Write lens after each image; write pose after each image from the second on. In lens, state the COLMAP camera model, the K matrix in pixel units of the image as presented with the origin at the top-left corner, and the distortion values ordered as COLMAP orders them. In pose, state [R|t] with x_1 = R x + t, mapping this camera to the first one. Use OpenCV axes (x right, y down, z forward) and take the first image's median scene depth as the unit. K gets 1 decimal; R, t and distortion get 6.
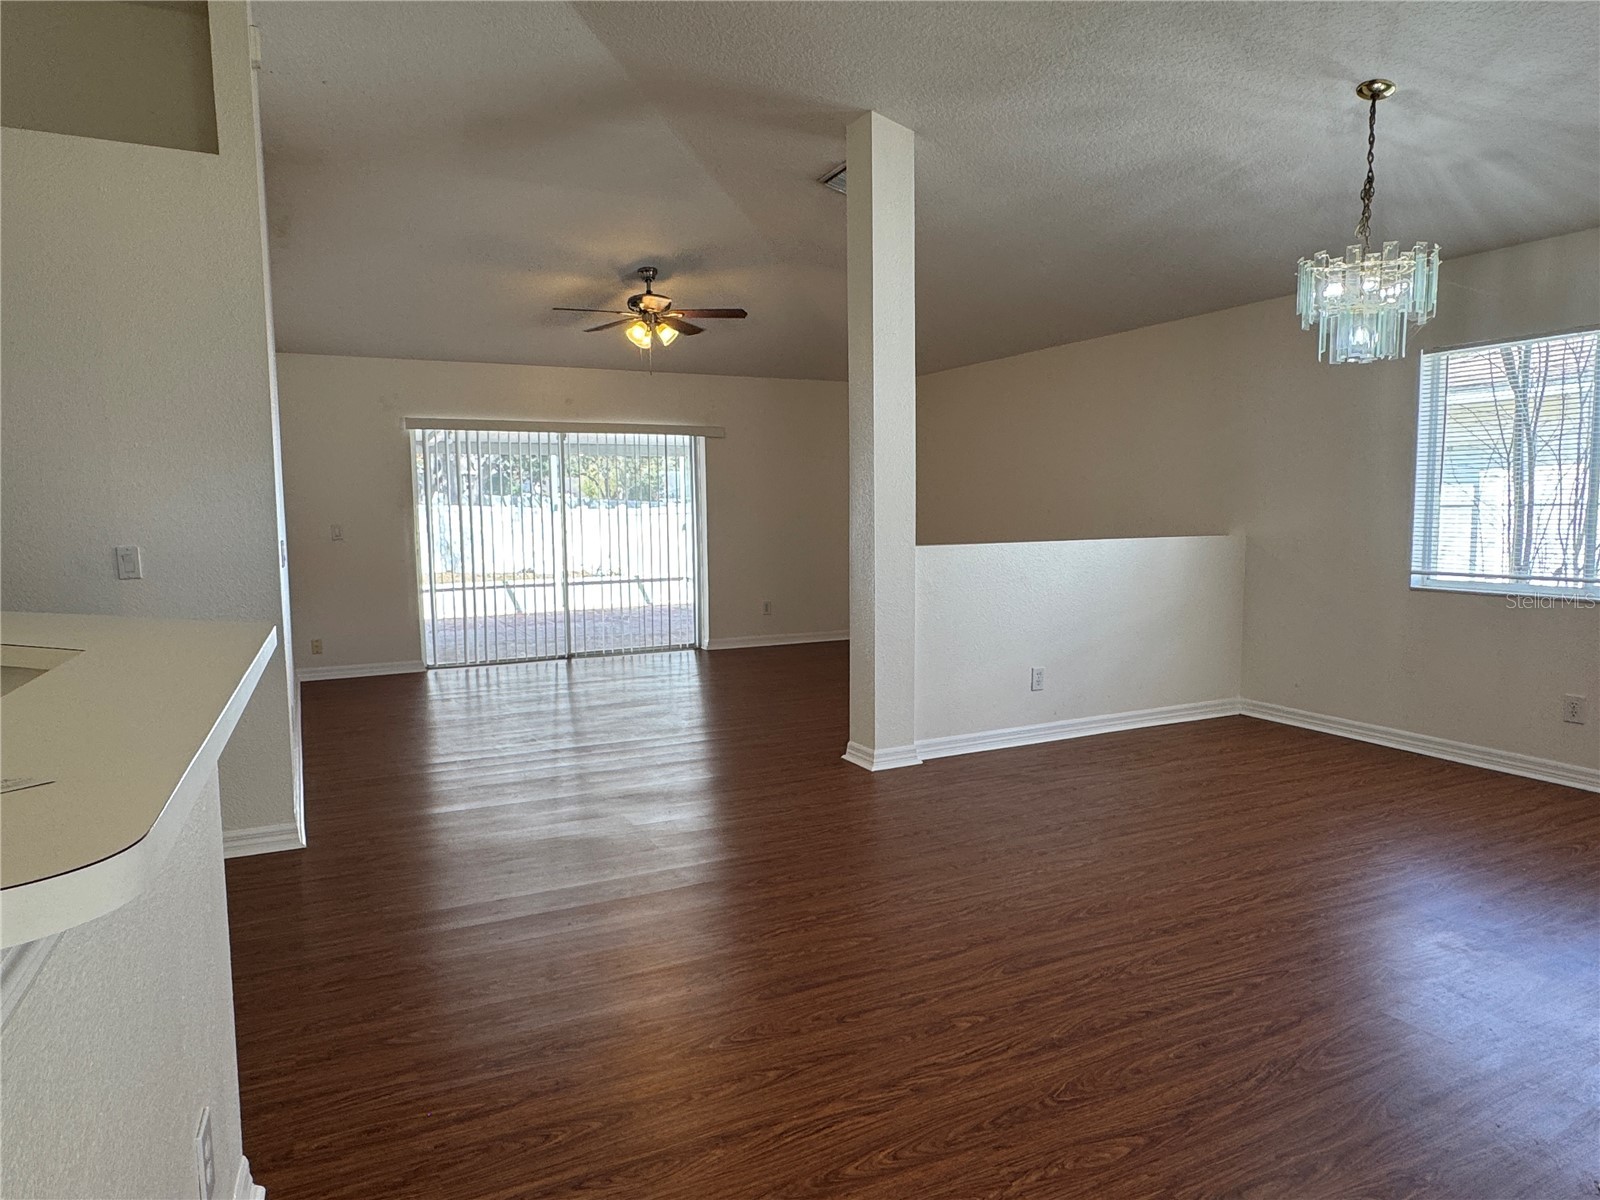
lens RADIAL K [[1005.1, 0, 797.4], [0, 1005.1, 605.4], [0, 0, 1]] dist [-0.002770, 0.004274]
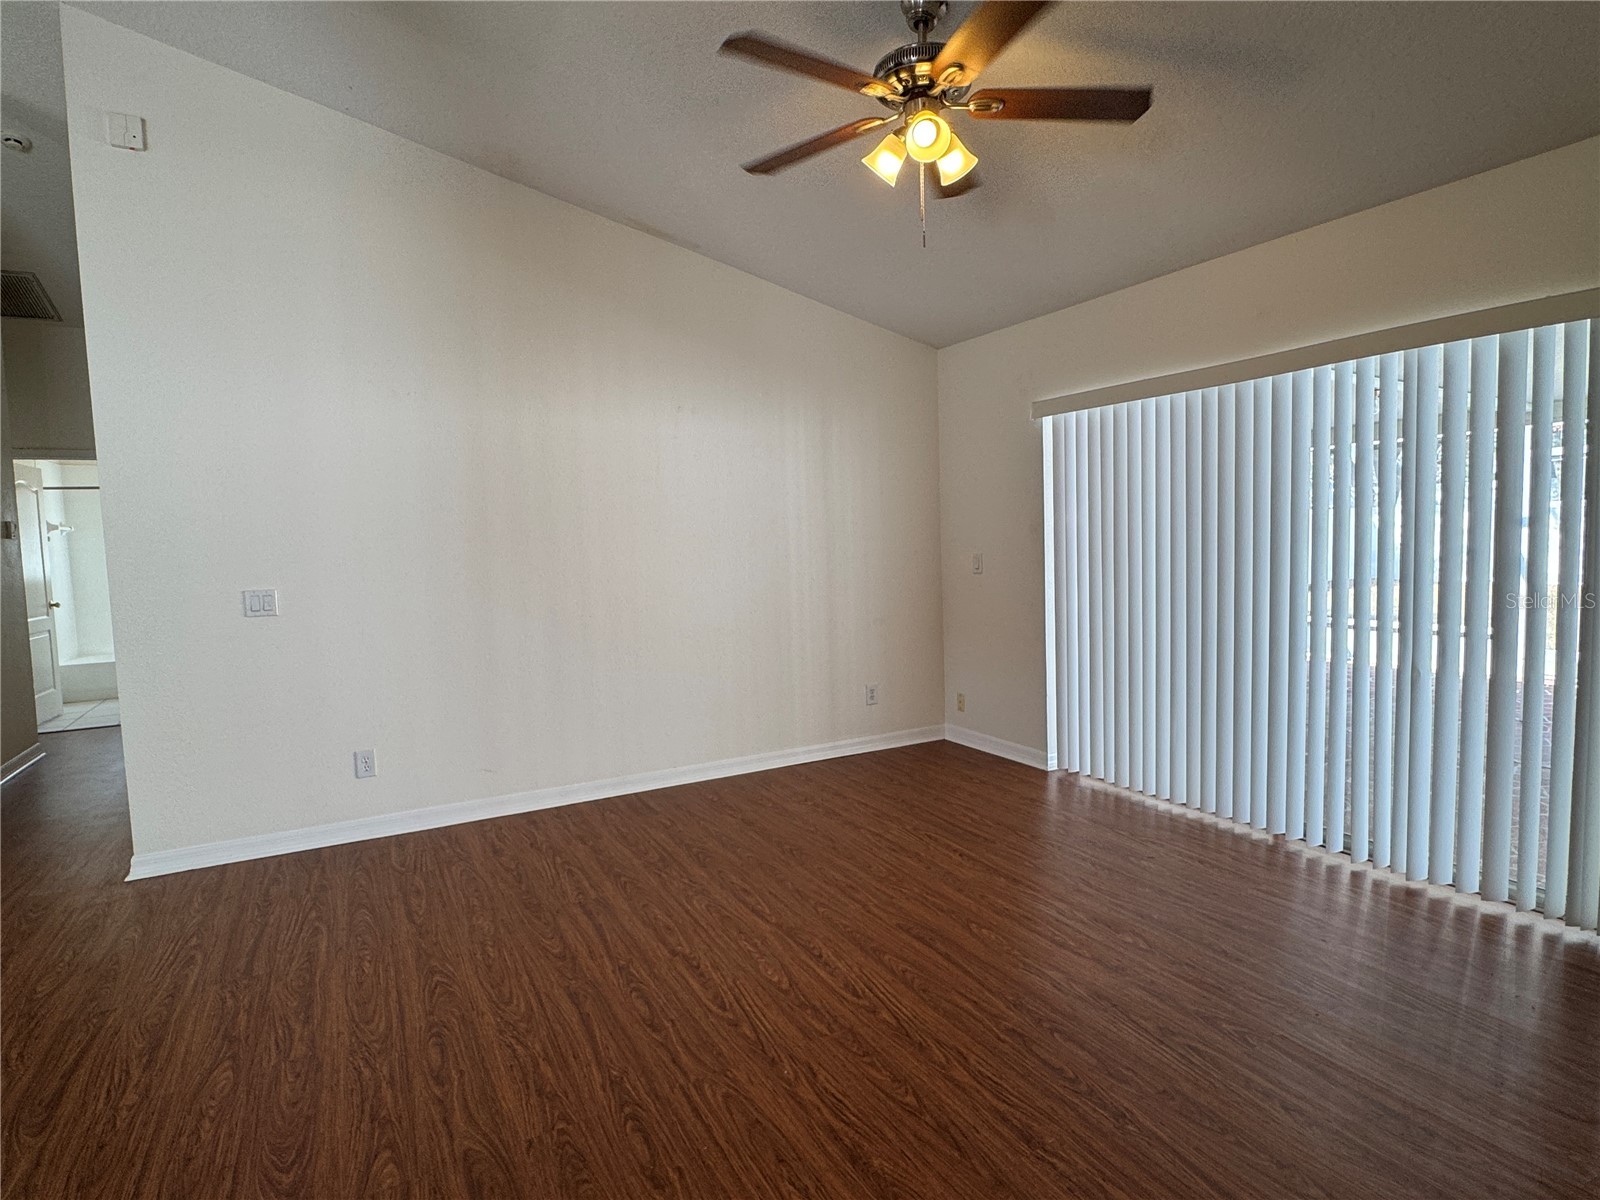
lens RADIAL K [[868.8, 0, 802.0], [0, 868.8, 602.0], [0, 0, 1]] dist [-0.000129, -0.000474]
pose [[0.032714, 0.088754, -0.995516, 0.329476], [-0.070031, 0.993805, 0.086300, -0.141149], [0.997008, 0.066894, 0.038727, 1.291136]]
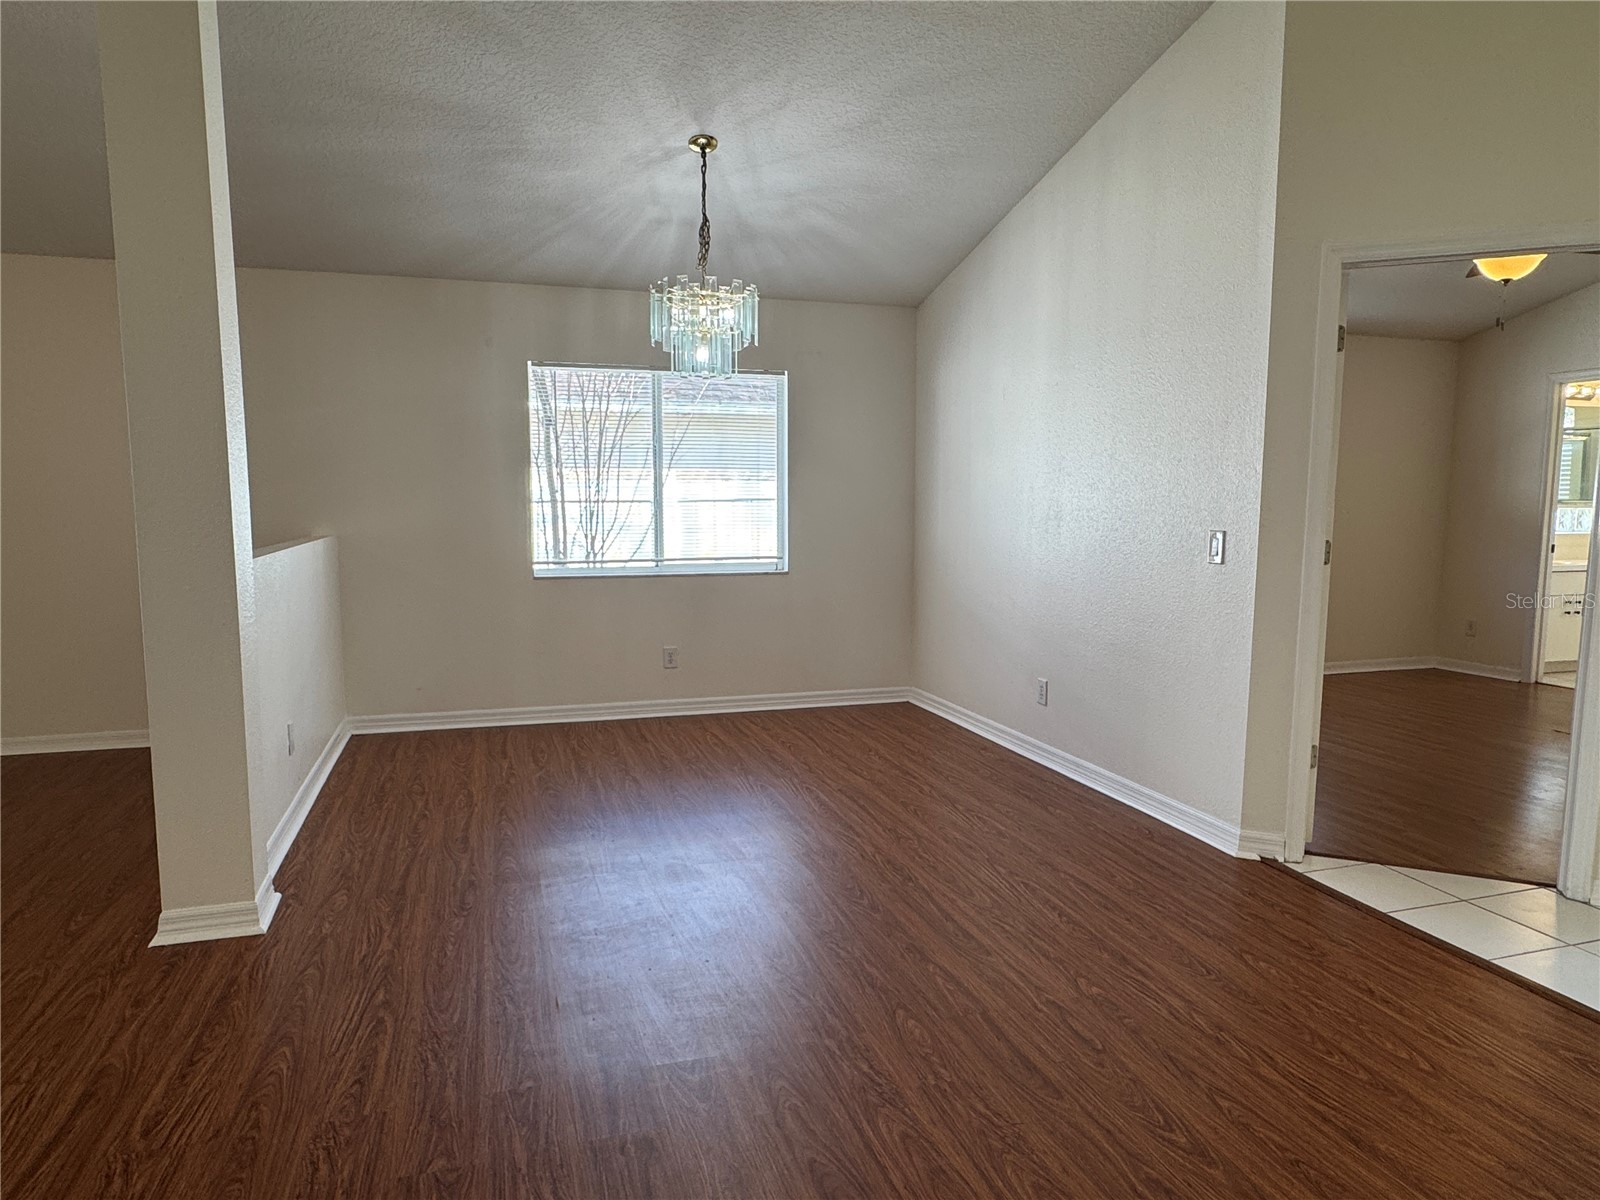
lens RADIAL K [[1005.1, 0, 800.5], [0, 1005.1, 608.1], [0, 0, 1]] dist [-0.002770, 0.004274]
pose [[0.157088, -0.098215, 0.982689, -0.450918], [0.092521, 0.992130, 0.084369, -0.051917], [-0.983241, 0.077666, 0.164938, 0.557900]]
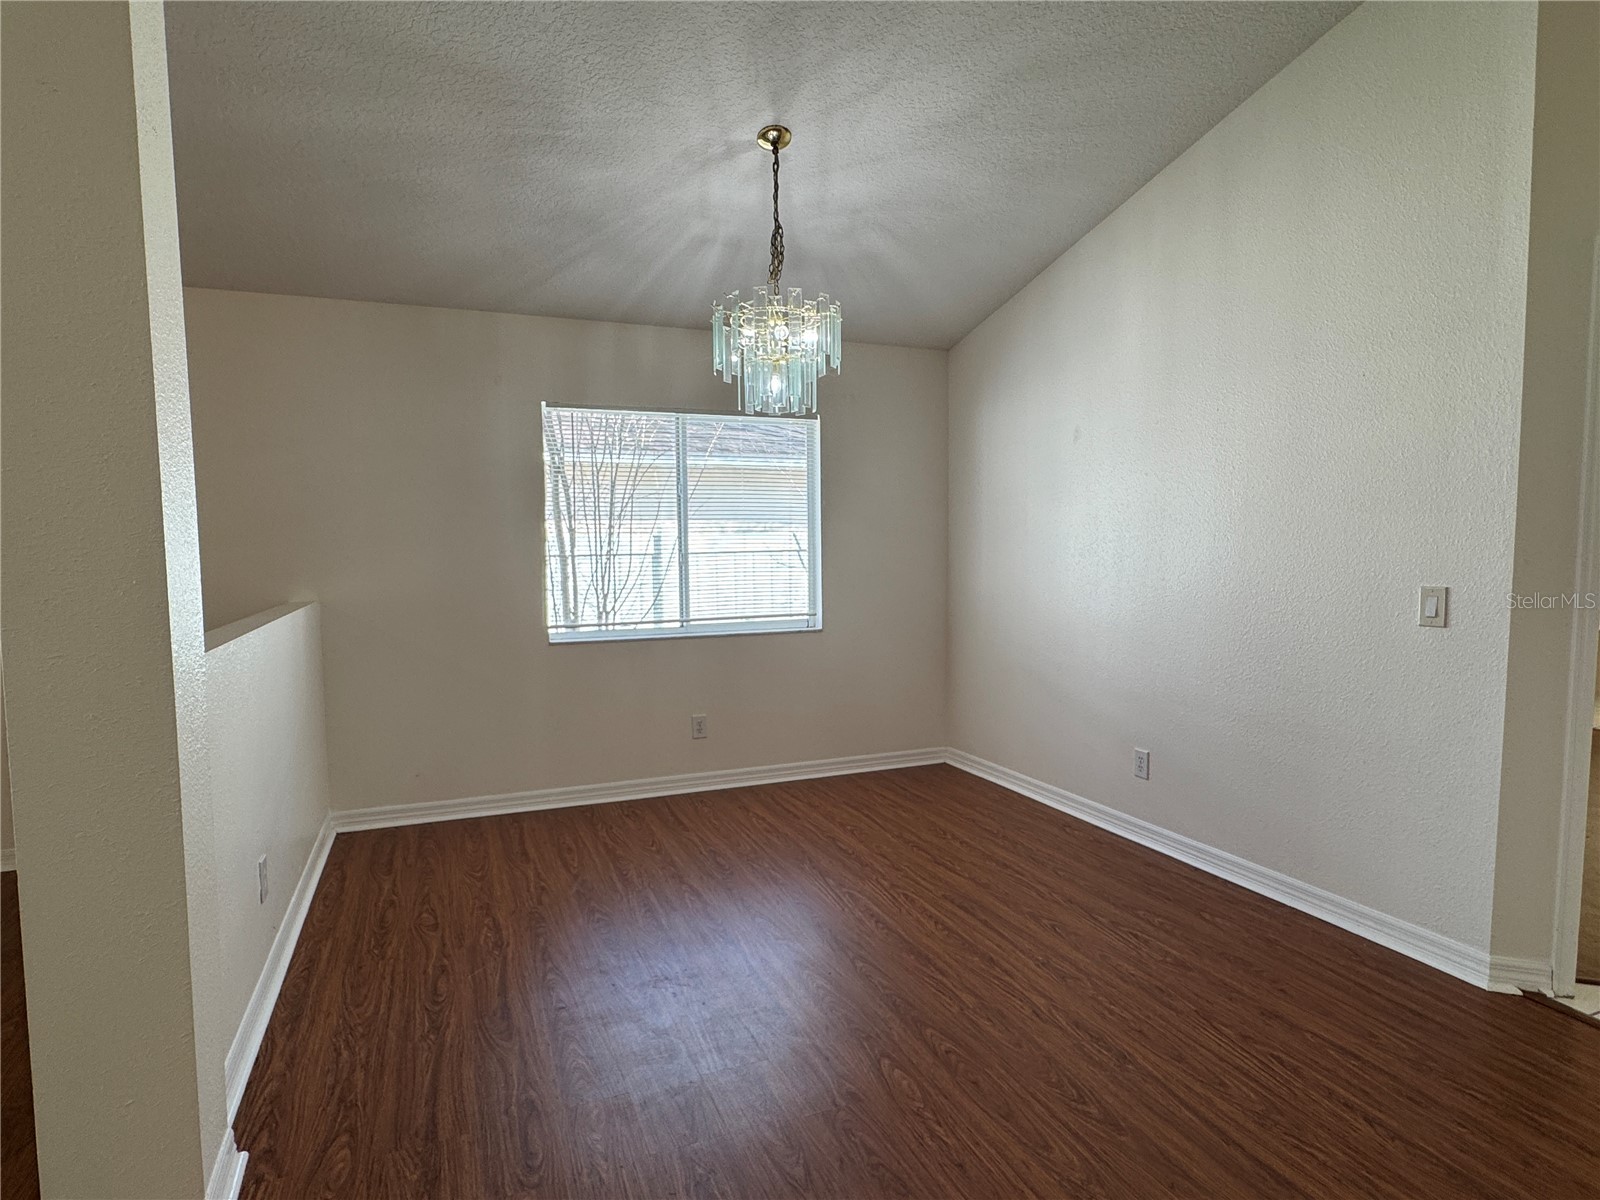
lens RADIAL K [[868.8, 0, 796.0], [0, 868.8, 605.1], [0, 0, 1]] dist [-0.000129, -0.000474]
pose [[0.073687, -0.060025, 0.995473, -0.223477], [0.105917, 0.993012, 0.052037, -0.075959], [-0.991641, 0.101603, 0.079530, 0.722147]]
